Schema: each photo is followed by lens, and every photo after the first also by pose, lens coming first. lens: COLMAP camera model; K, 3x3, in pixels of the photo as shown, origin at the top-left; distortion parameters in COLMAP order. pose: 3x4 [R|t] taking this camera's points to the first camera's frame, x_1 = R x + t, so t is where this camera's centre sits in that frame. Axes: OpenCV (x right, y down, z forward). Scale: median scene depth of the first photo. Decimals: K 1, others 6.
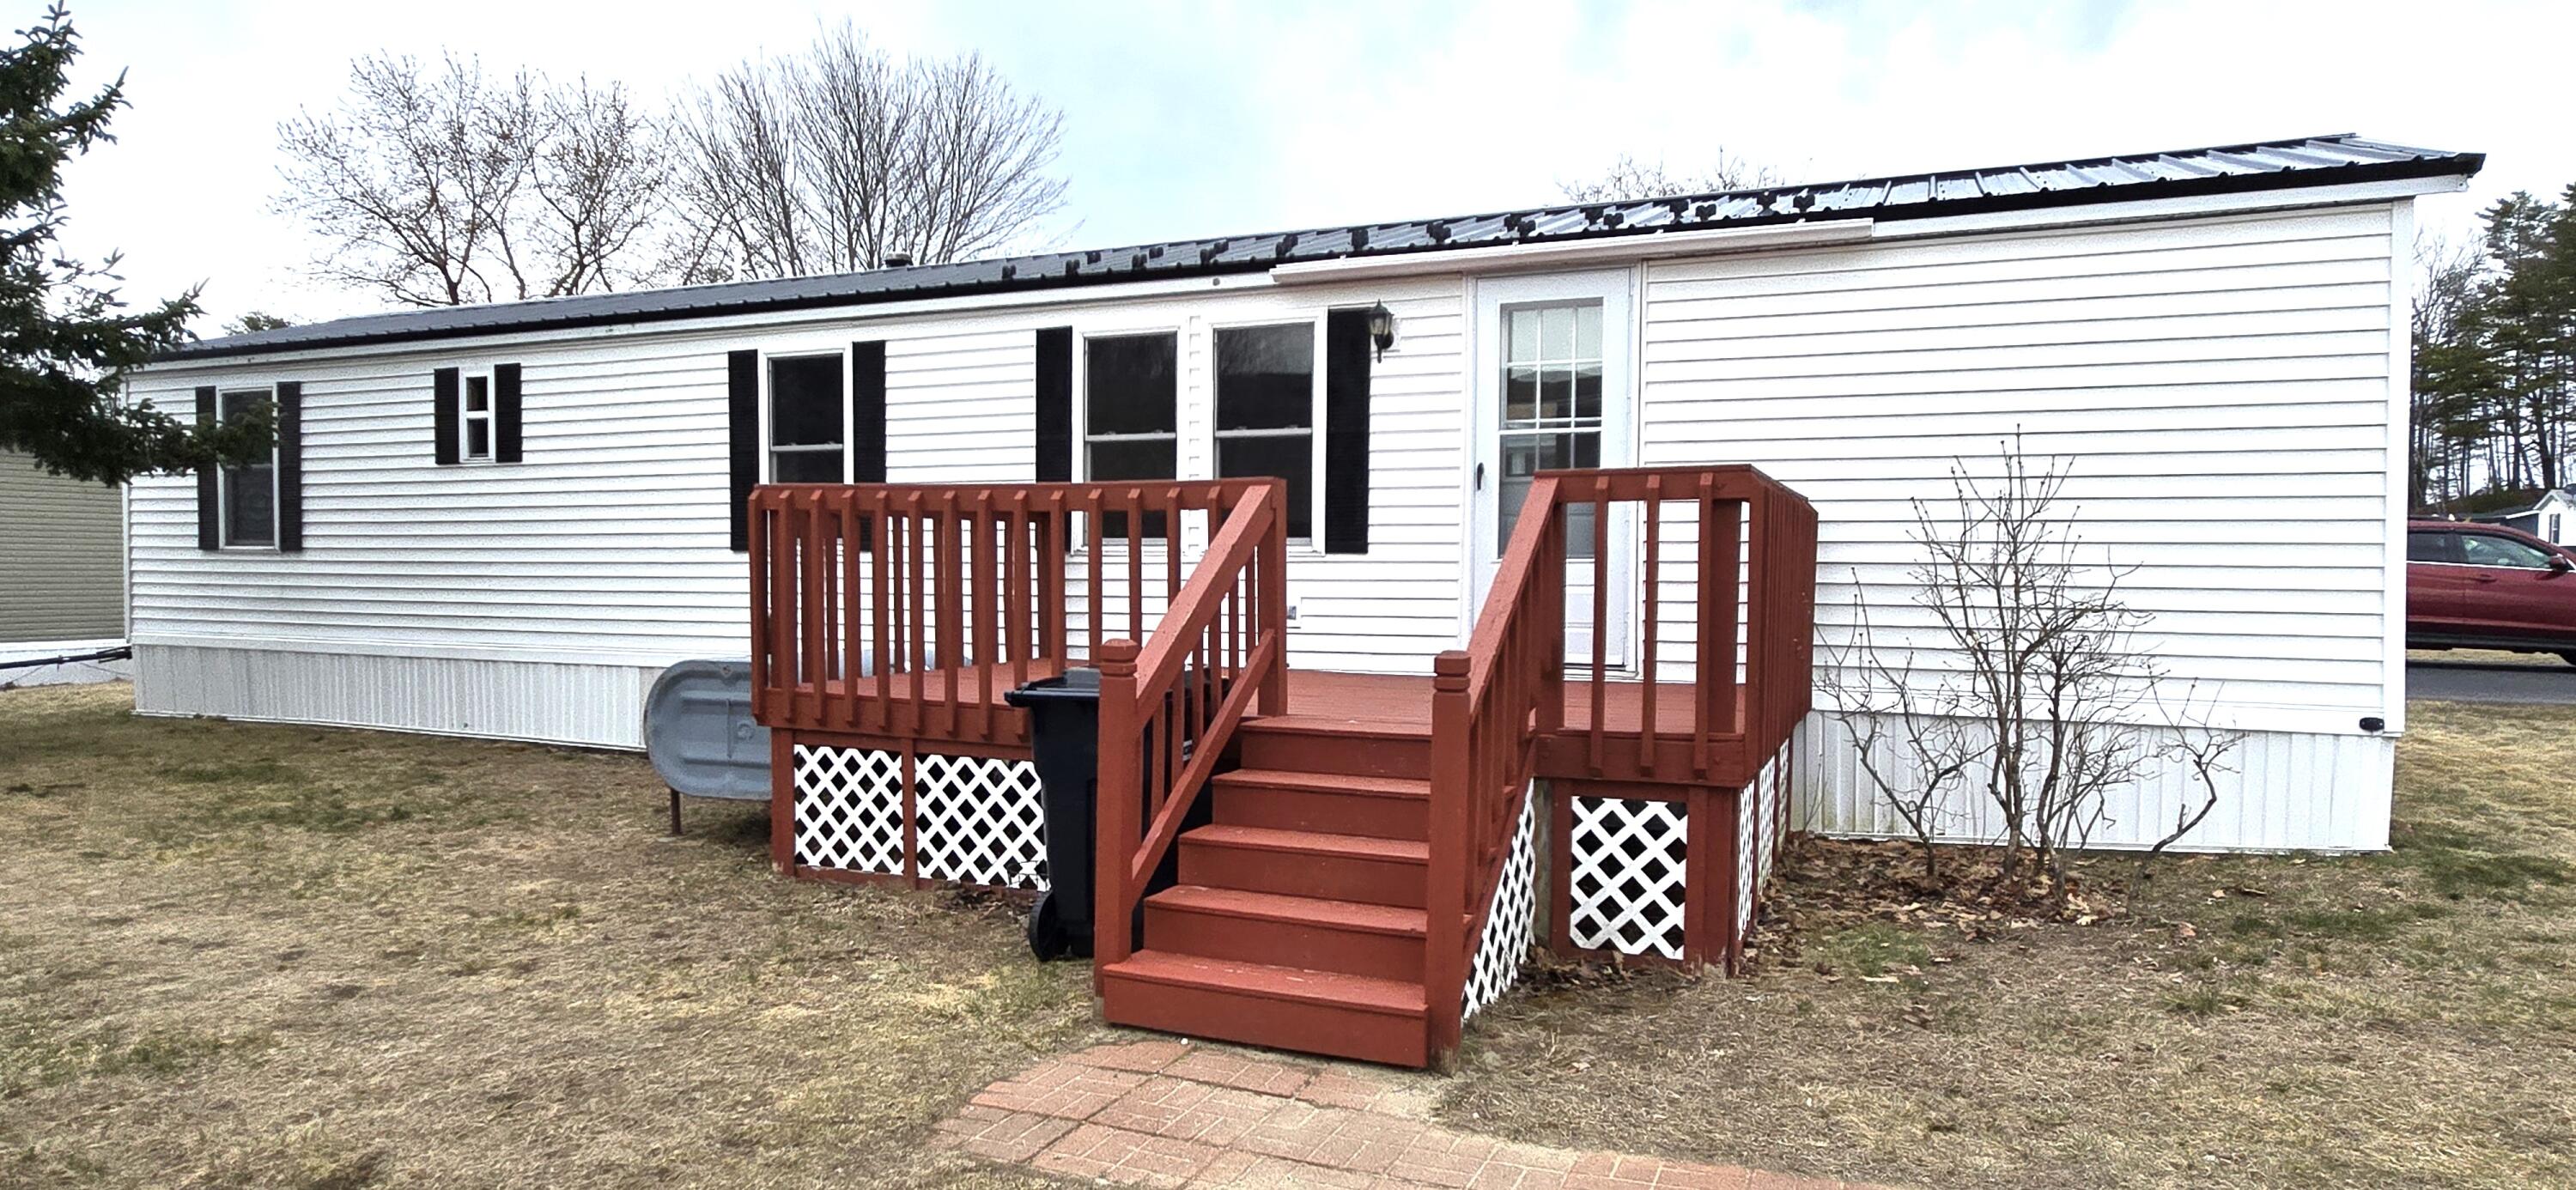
lens RADIAL K [[1509.0, 0, 1263.0], [0, 1509.0, 618.9], [0, 0, 1]] dist [-0.000145, 0.001941]
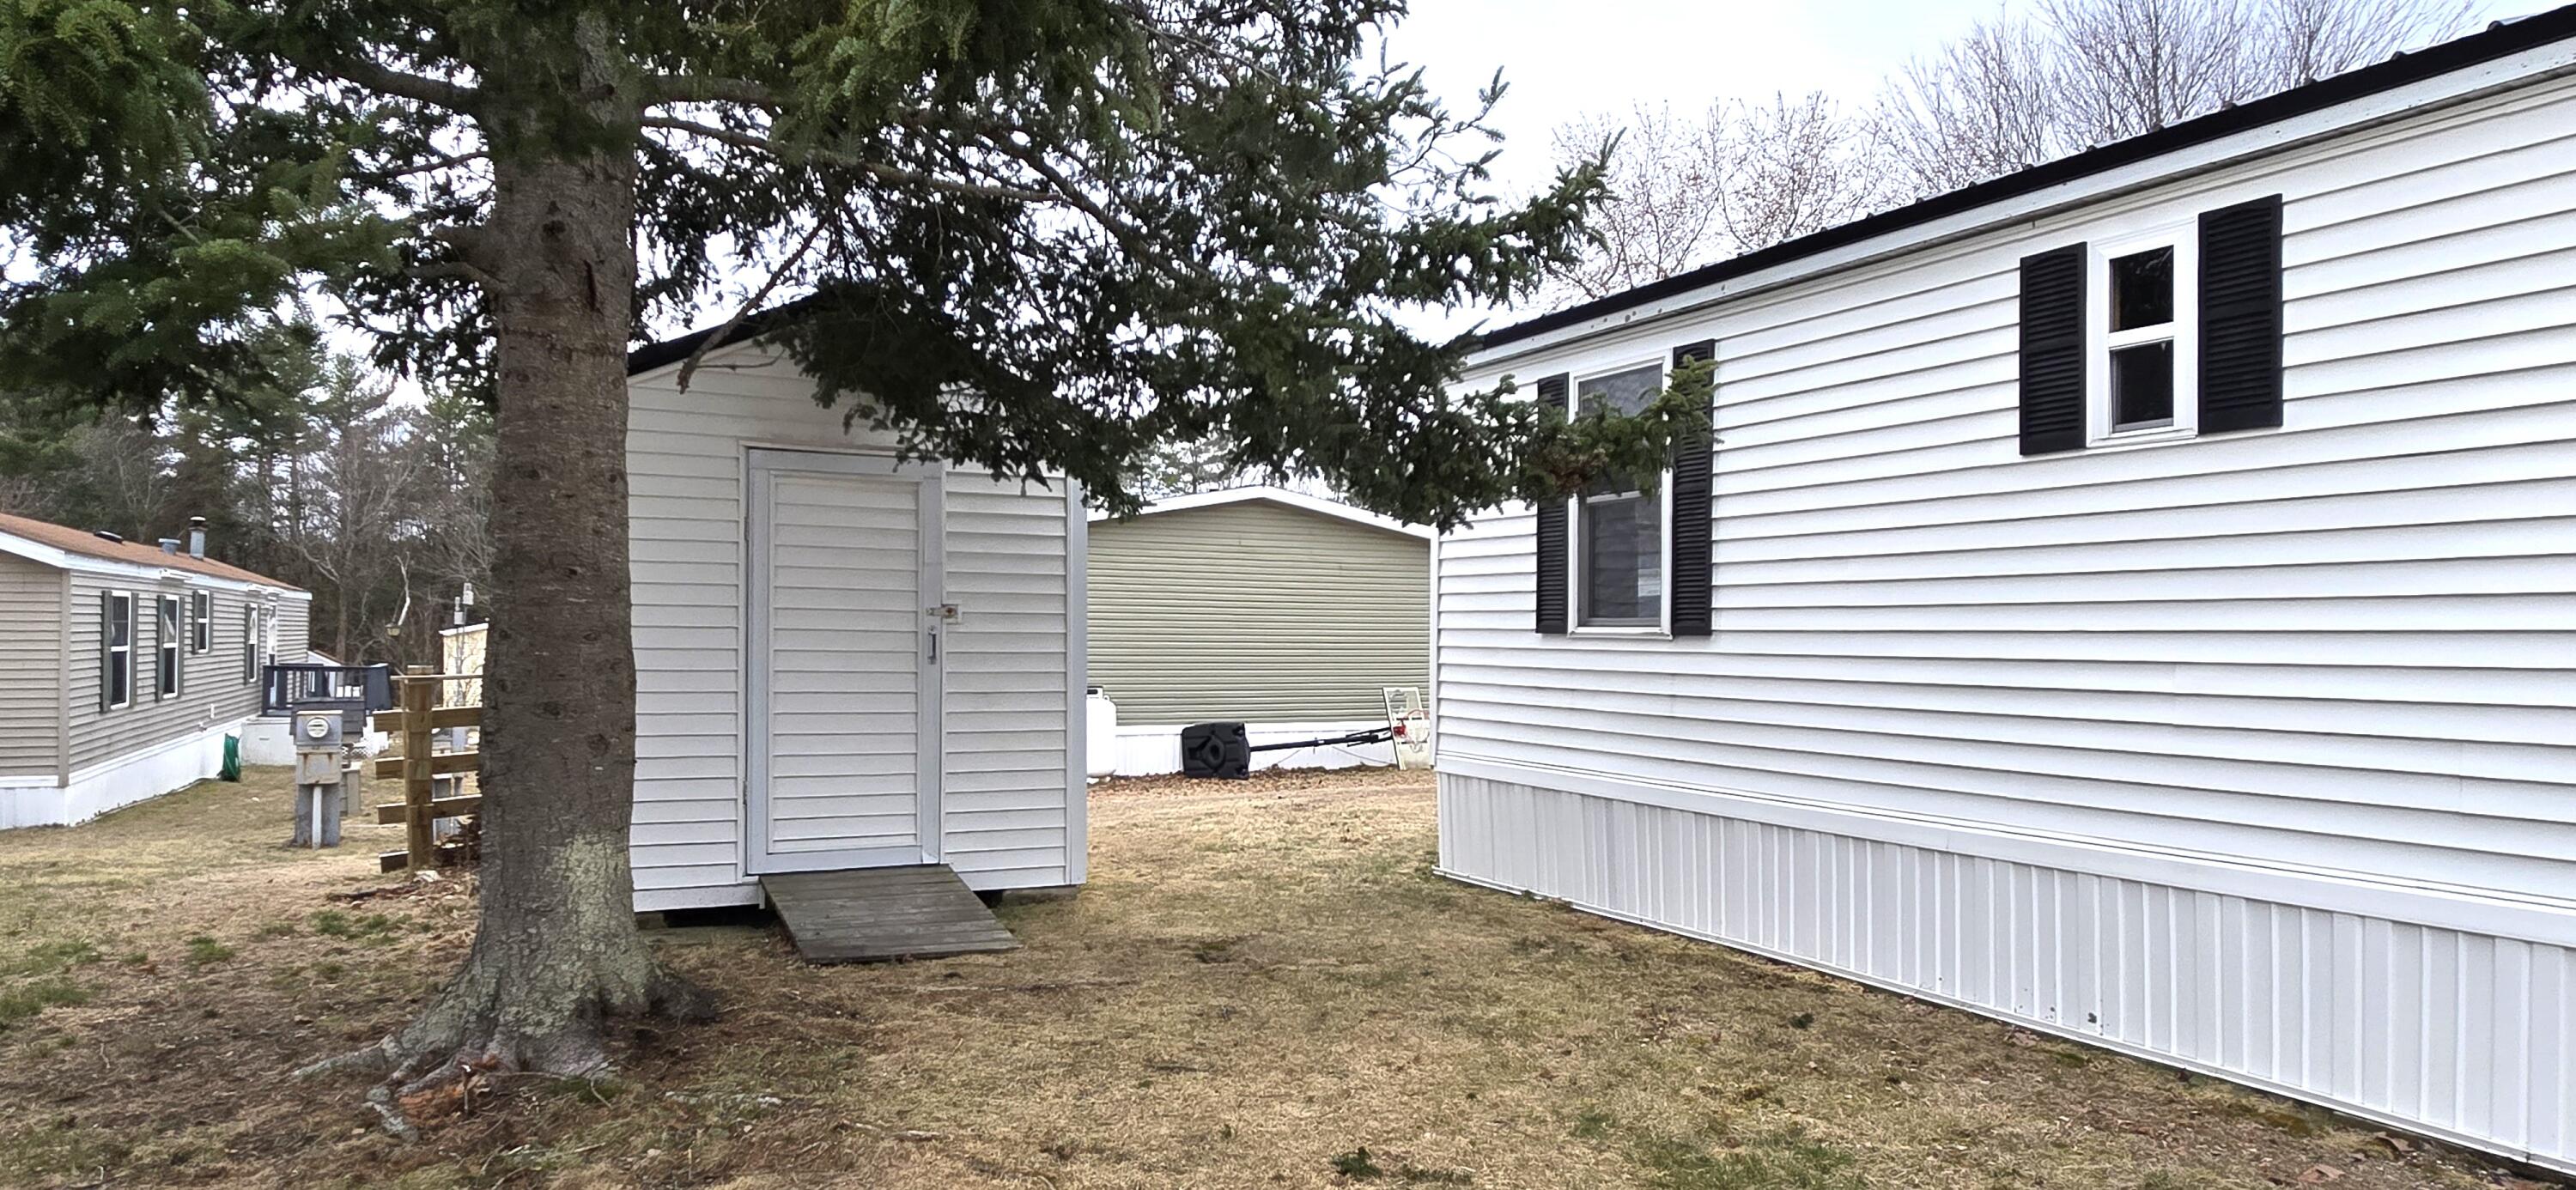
lens RADIAL K [[1509.0, 0, 1262.0], [0, 1509.0, 617.5], [0, 0, 1]] dist [-0.000145, 0.001941]
pose [[0.769912, -0.007164, -0.638110, -0.442010], [-0.024306, 0.998882, -0.040541, -0.026890], [0.637687, 0.046723, 0.768877, 0.497754]]
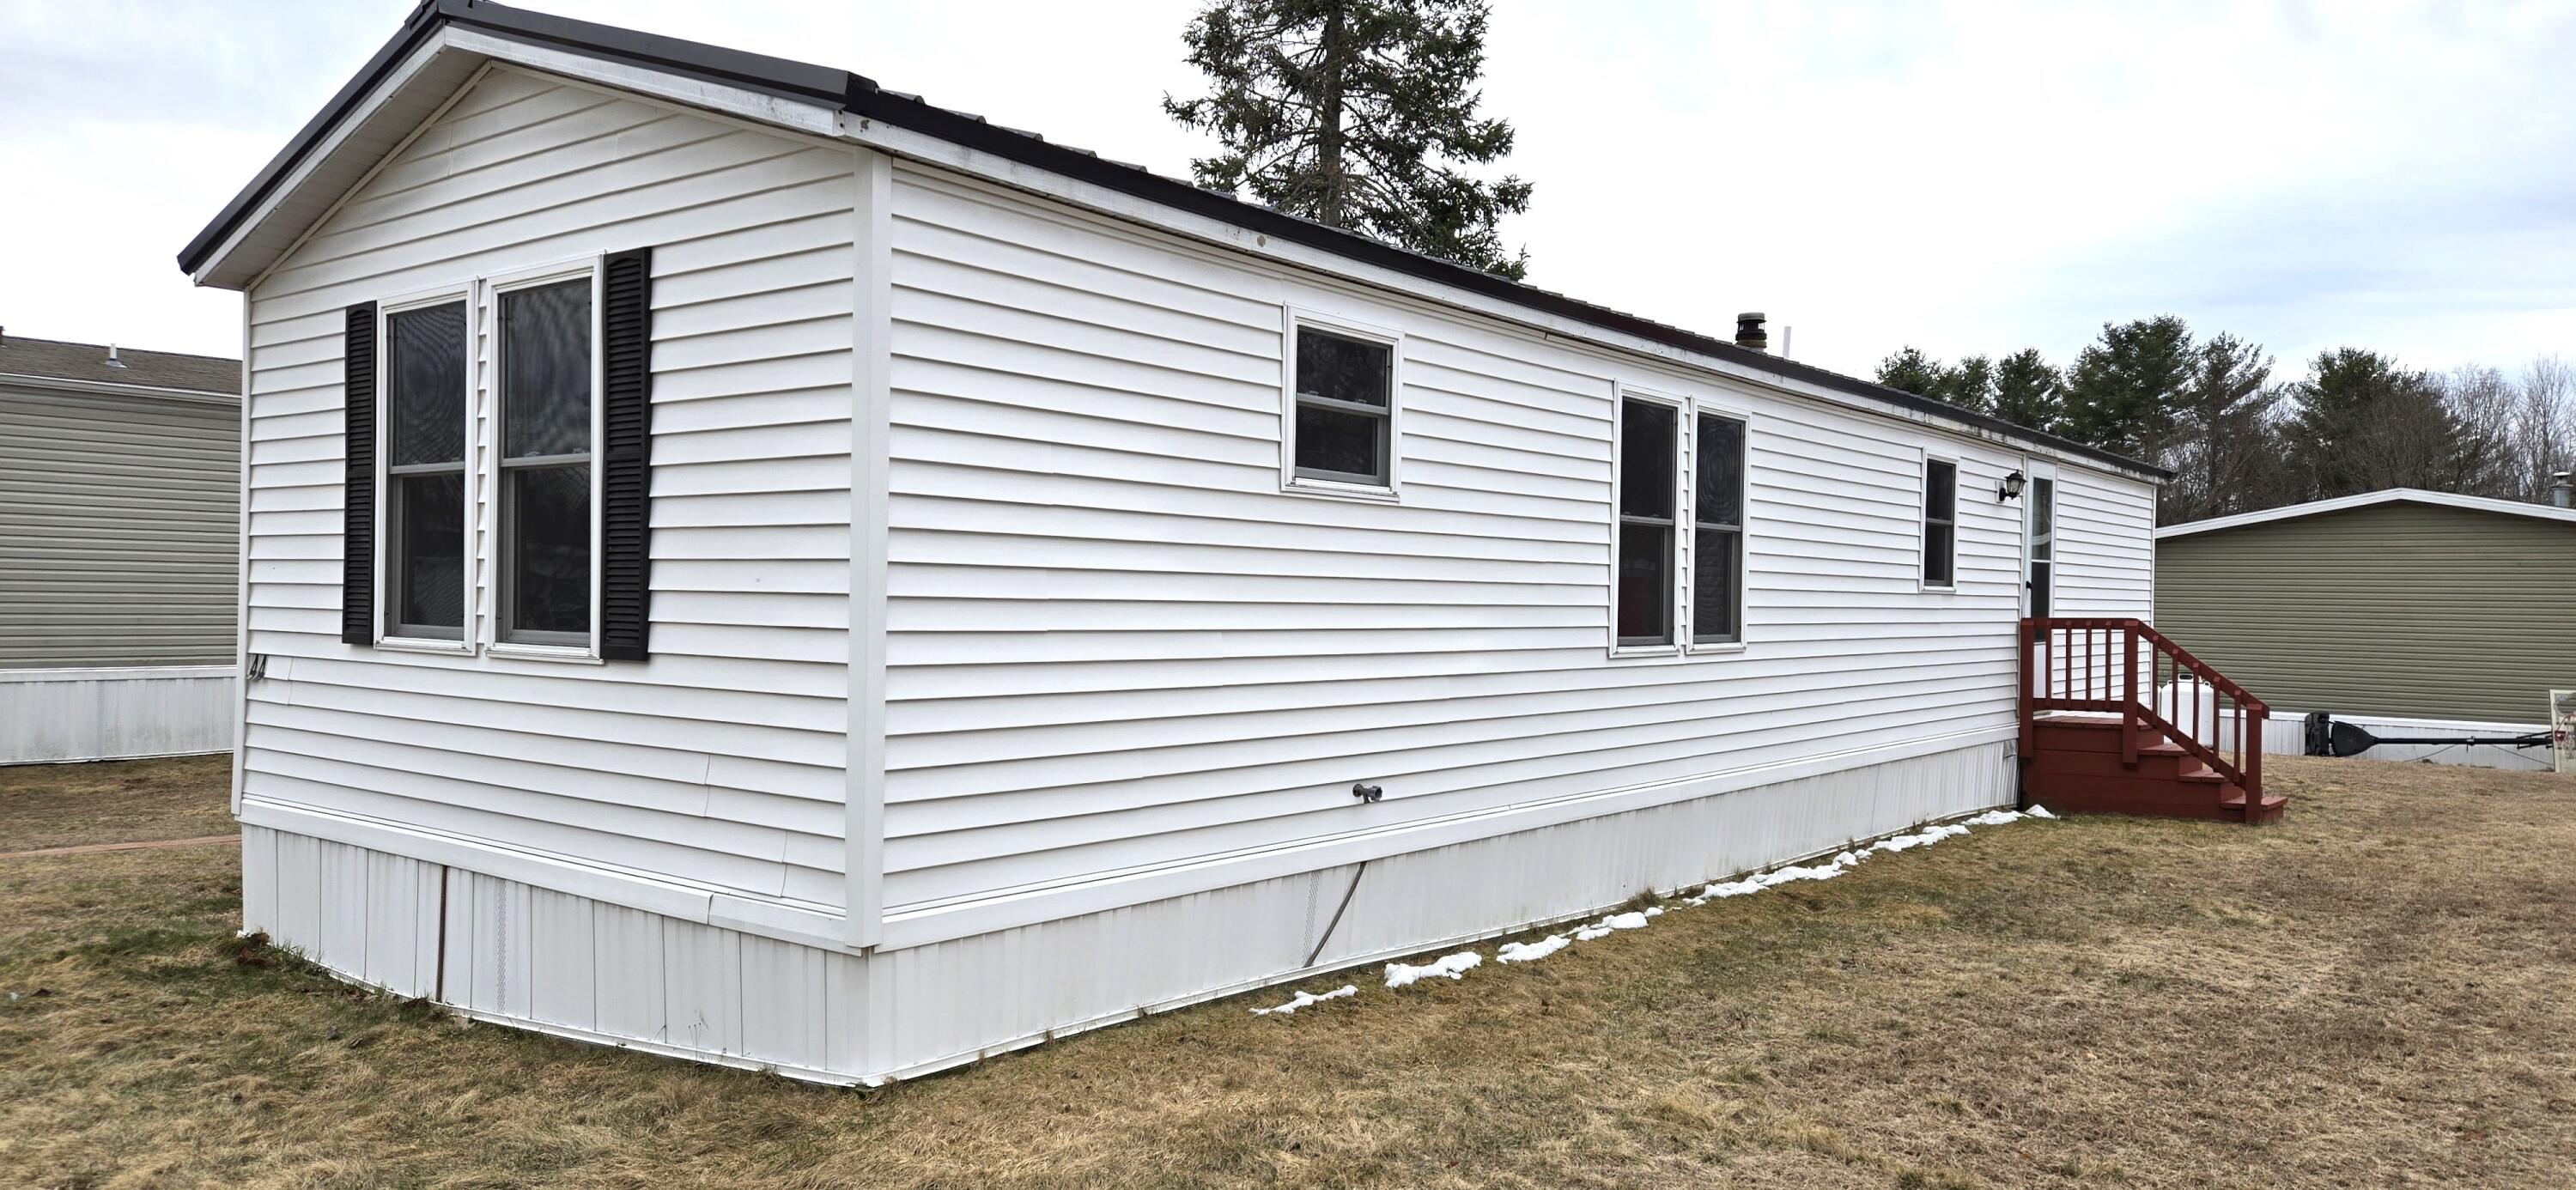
lens RADIAL K [[1713.6, 0, 1298.3], [0, 1713.6, 598.2], [0, 0, 1]] dist [0.066526, -0.031945]
pose [[-0.242995, -0.007133, -0.970001, 1.010437], [-0.052323, 0.998614, 0.005764, -0.066238], [0.968615, 0.052154, -0.243031, 1.157864]]
